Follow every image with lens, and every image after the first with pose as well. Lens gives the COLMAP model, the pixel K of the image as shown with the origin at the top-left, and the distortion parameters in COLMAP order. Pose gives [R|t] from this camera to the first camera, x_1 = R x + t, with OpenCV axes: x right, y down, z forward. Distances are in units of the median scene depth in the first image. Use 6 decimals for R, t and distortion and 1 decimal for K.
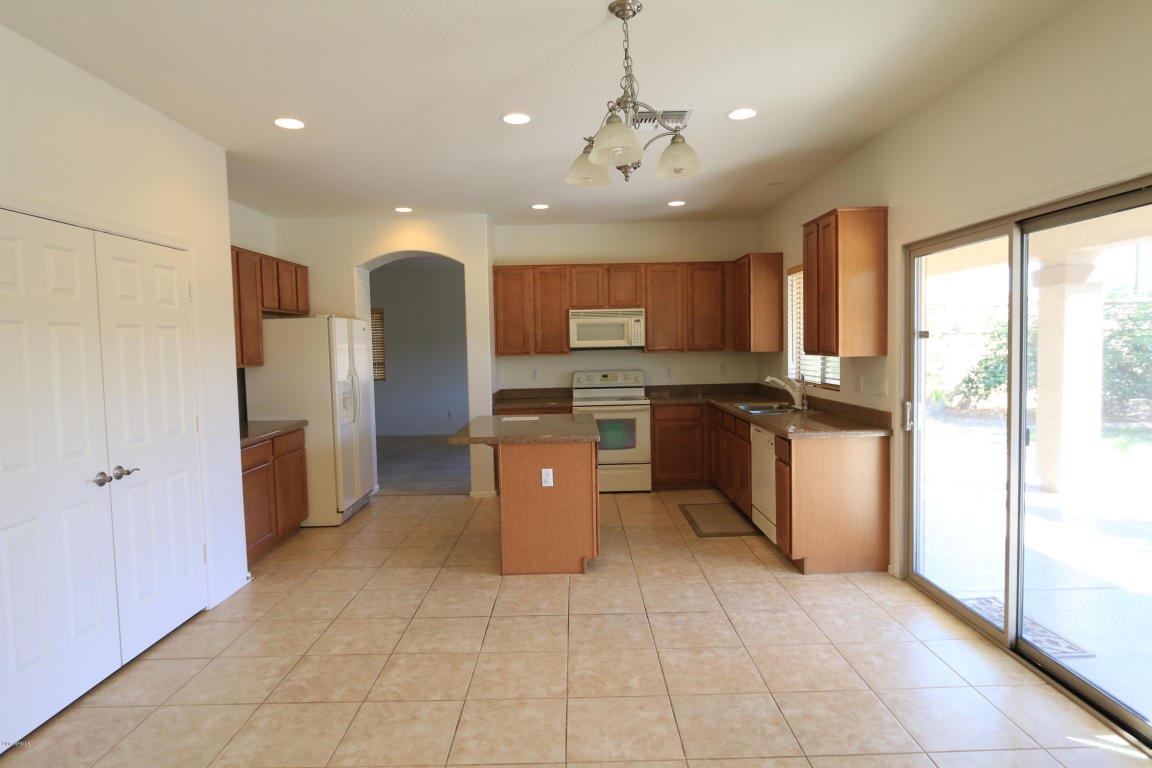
lens RADIAL K [[644.9, 0, 574.3], [0, 644.9, 384.2], [0, 0, 1]] dist [-0.018391, 0.006170]
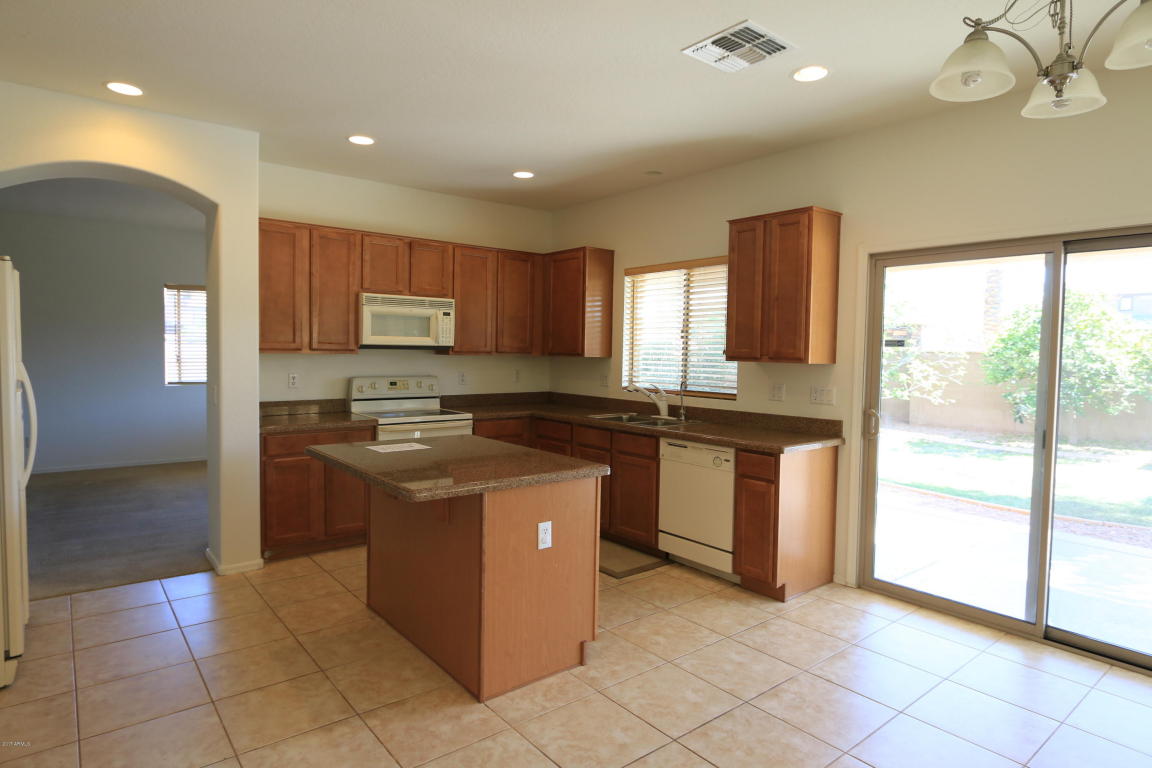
lens RADIAL K [[644.9, 0, 577.7], [0, 644.9, 380.0], [0, 0, 1]] dist [-0.018391, 0.006170]
pose [[0.787634, 0.006168, 0.616112, -0.295907], [0.005652, 0.999835, -0.017236, -0.002812], [-0.616117, 0.017058, 0.787470, 0.312785]]
